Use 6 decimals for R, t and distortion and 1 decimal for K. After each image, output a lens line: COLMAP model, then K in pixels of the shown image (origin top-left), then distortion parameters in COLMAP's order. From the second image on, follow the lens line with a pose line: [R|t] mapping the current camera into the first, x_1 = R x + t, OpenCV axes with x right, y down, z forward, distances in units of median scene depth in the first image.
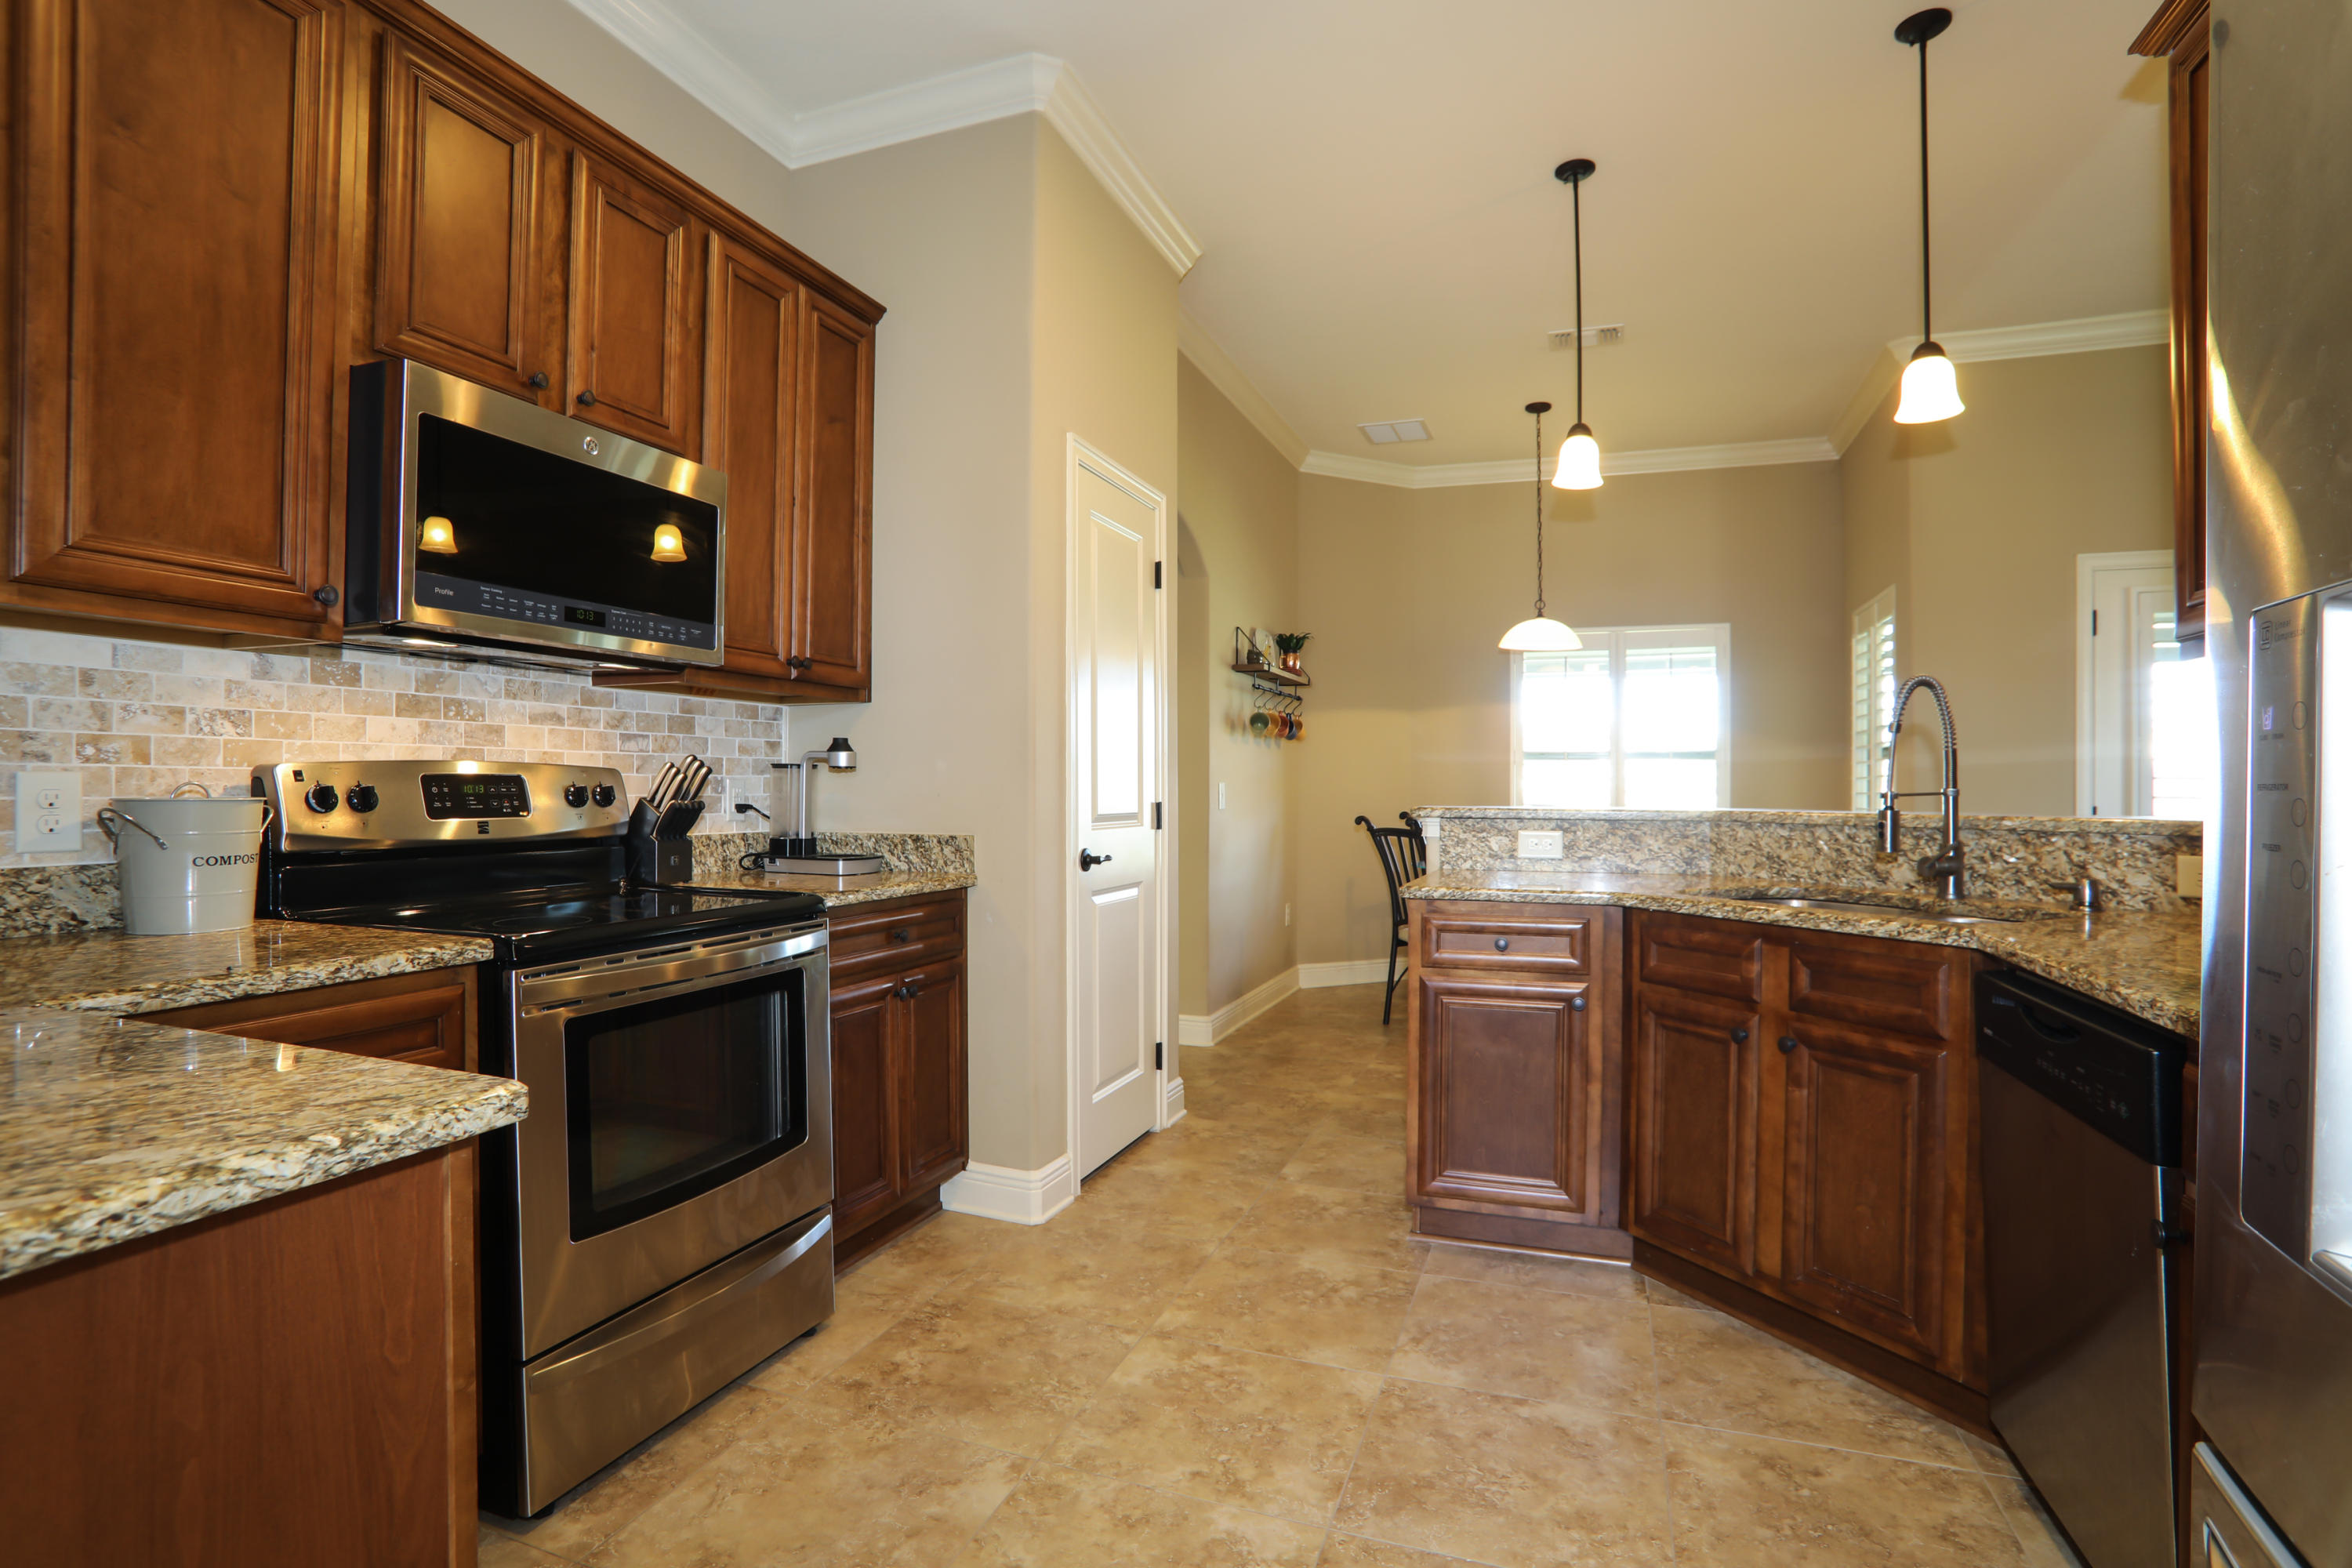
lens RADIAL K [[1146.8, 0, 1176.0], [0, 1146.8, 784.0], [0, 0, 1]] dist [-0.002776, -0.022155]
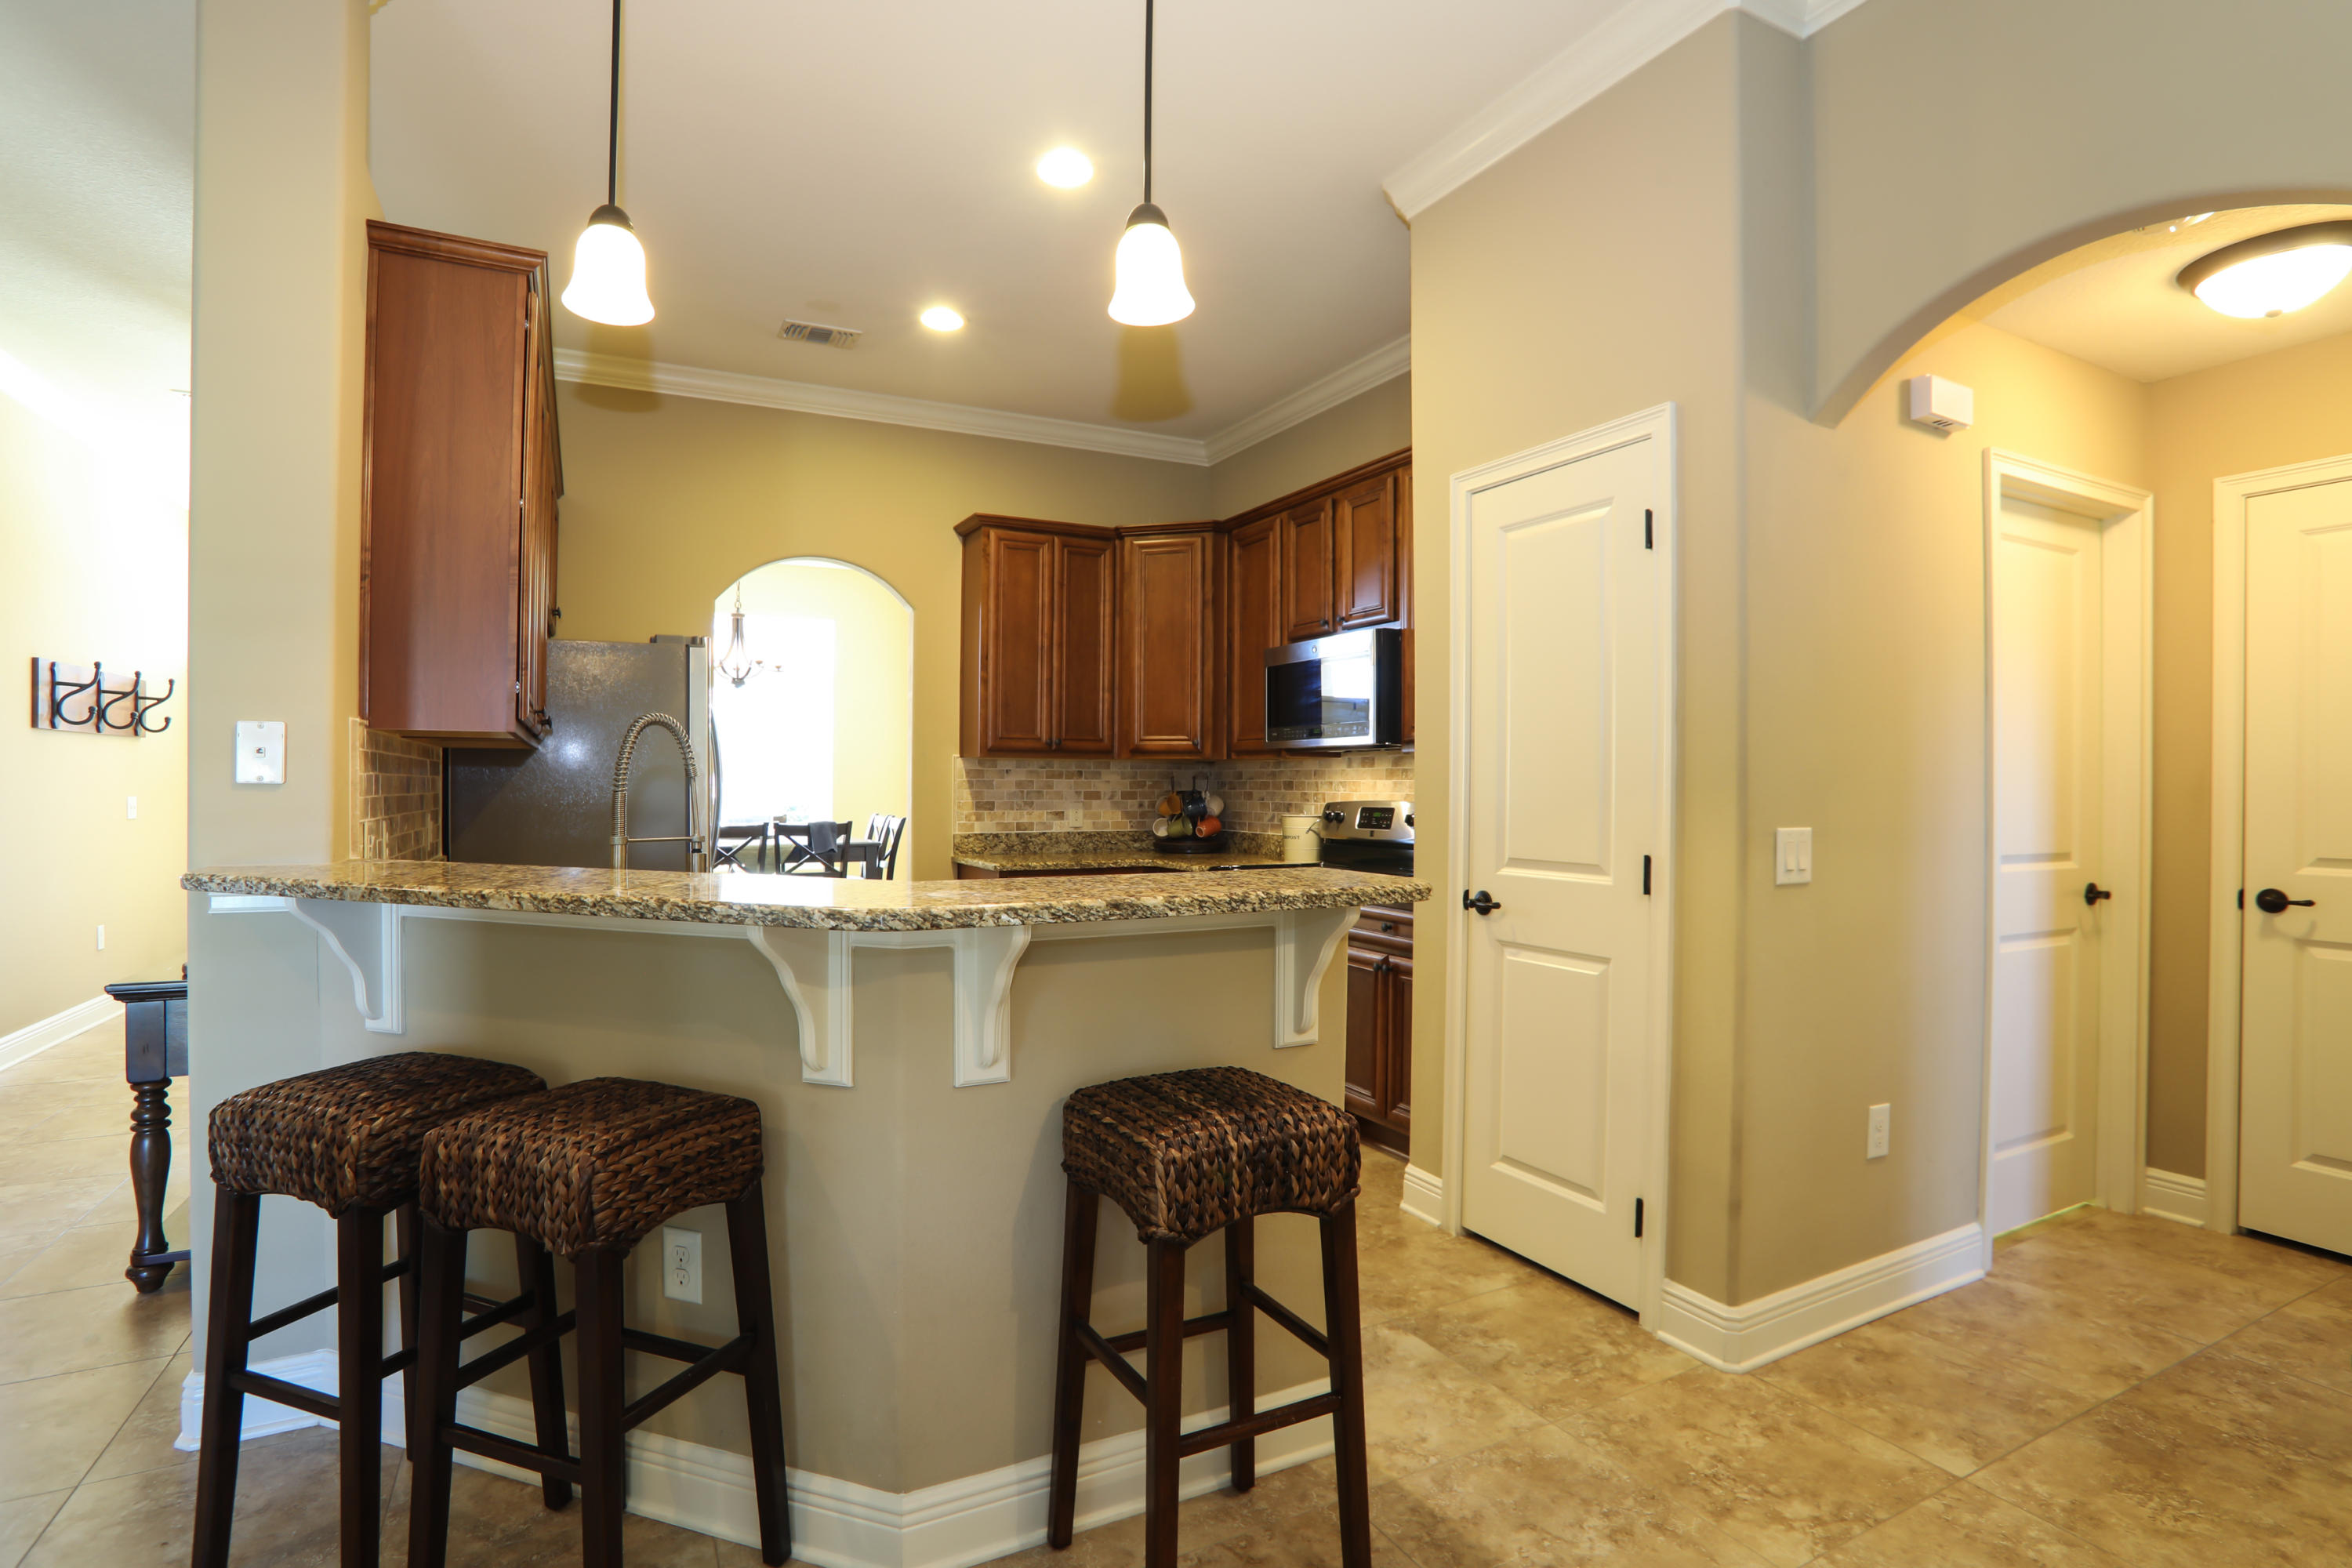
lens RADIAL K [[1144.1, 0, 1176.0], [0, 1144.1, 784.0], [0, 0, 1]] dist [-0.001180, 0.000054]
pose [[-0.662074, -0.007177, -0.749404, 0.730593], [-0.004764, 0.999974, -0.005368, -0.023420], [0.749424, 0.000016, -0.662091, 1.310341]]
